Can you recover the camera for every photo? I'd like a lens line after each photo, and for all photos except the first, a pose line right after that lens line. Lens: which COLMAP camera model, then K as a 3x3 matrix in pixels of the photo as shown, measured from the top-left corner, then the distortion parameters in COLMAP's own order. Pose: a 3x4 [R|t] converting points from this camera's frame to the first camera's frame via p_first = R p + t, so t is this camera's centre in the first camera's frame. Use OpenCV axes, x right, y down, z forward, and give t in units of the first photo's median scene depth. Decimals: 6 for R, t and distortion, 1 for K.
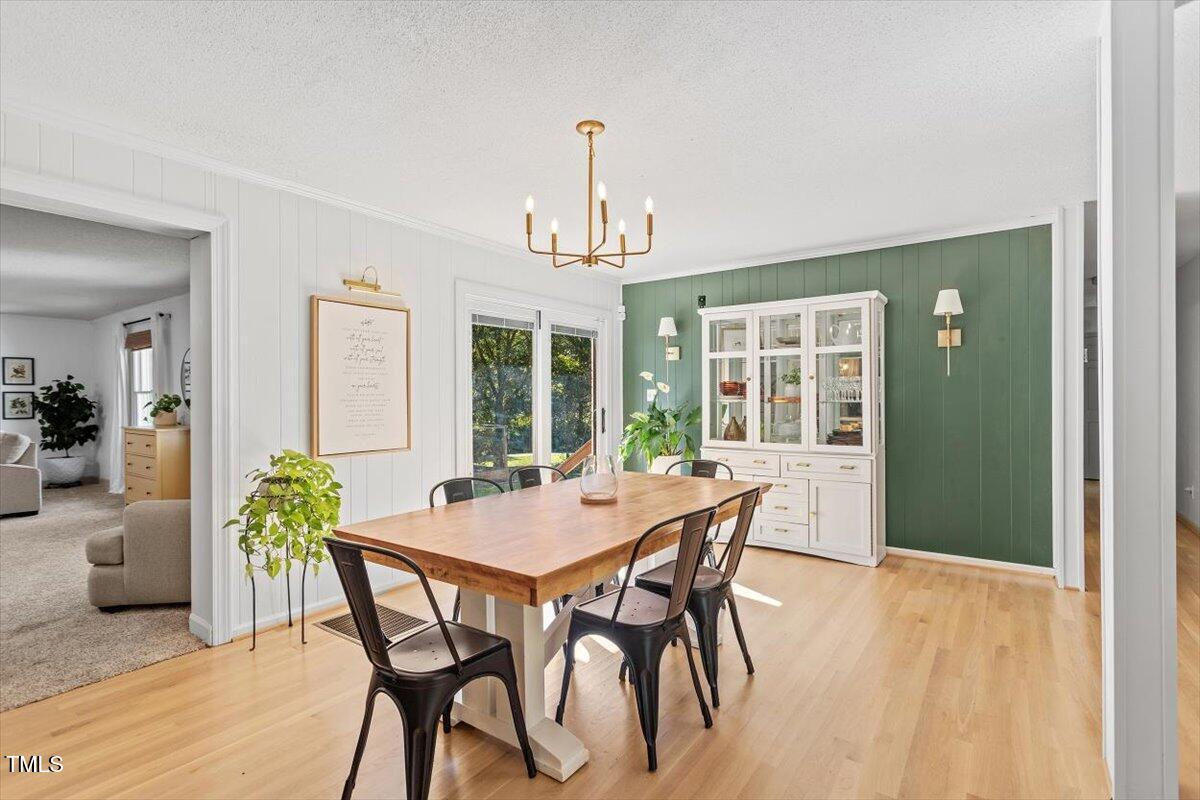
lens RADIAL K [[572.4, 0, 606.3], [0, 572.4, 399.6], [0, 0, 1]] dist [0.003146, 0.000266]
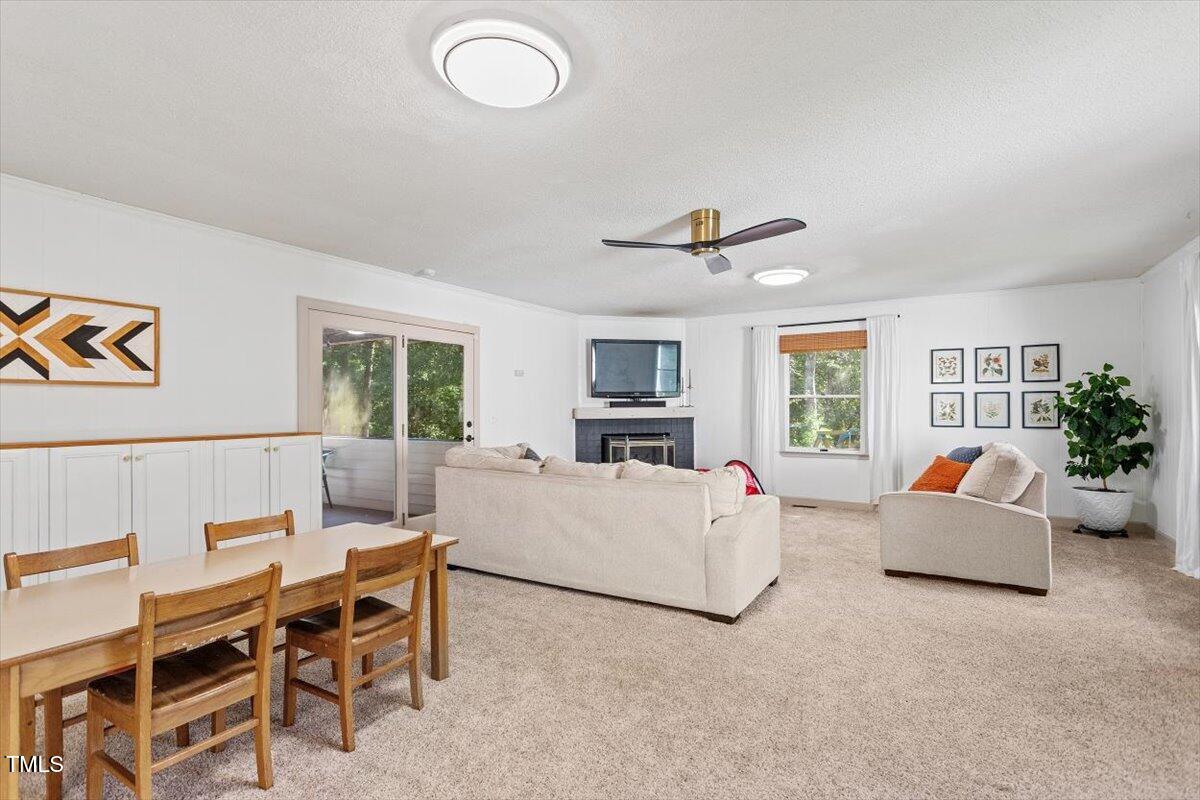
lens RADIAL K [[572.4, 0, 606.7], [0, 572.4, 401.9], [0, 0, 1]] dist [0.003146, 0.000266]
pose [[0.081444, -0.002107, -0.996676, -0.338144], [0.004510, 0.999988, -0.001746, -0.001314], [0.996668, -0.004353, 0.081452, 0.386846]]
